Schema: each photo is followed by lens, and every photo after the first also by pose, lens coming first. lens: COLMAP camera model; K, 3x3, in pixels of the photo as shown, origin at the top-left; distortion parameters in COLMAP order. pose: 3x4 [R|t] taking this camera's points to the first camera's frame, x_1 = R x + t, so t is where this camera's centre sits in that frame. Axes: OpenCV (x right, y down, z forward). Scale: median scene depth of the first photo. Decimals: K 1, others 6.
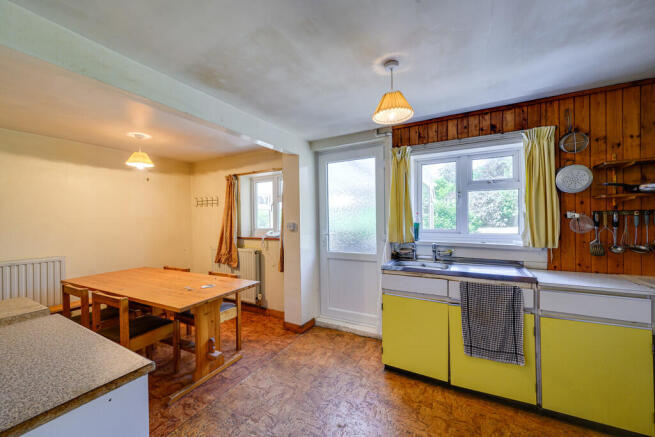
lens RADIAL K [[256.6, 0, 327.5], [0, 256.6, 219.3], [0, 0, 1]] dist [0.003723, 0.000523]
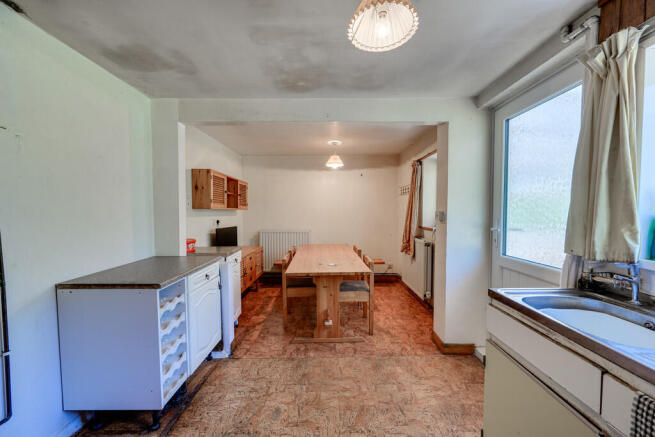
lens RADIAL K [[256.6, 0, 328.3], [0, 256.6, 219.3], [0, 0, 1]] dist [0.003723, 0.000523]
pose [[0.484747, 0.042188, -0.873636, 0.490926], [-0.006973, 0.998991, 0.044372, 0.006719], [0.874627, -0.015417, 0.484552, 0.401971]]
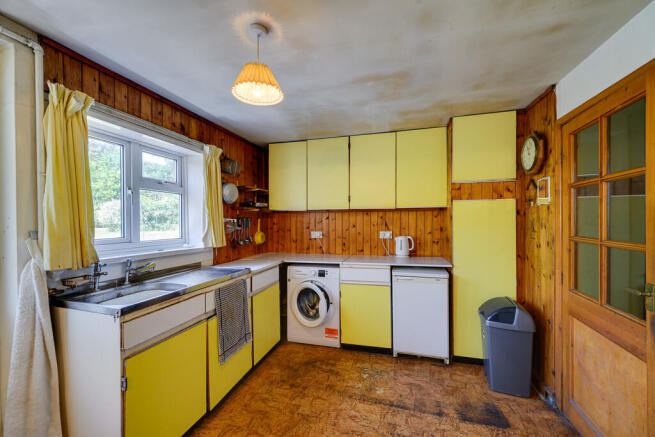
lens RADIAL K [[256.6, 0, 328.8], [0, 256.6, 220.2], [0, 0, 1]] dist [0.003723, 0.000523]
pose [[-0.206031, 0.014365, 0.978440, -0.387116], [0.012486, 0.999849, -0.012050, 0.005782], [-0.978466, 0.009734, -0.206179, 0.638600]]
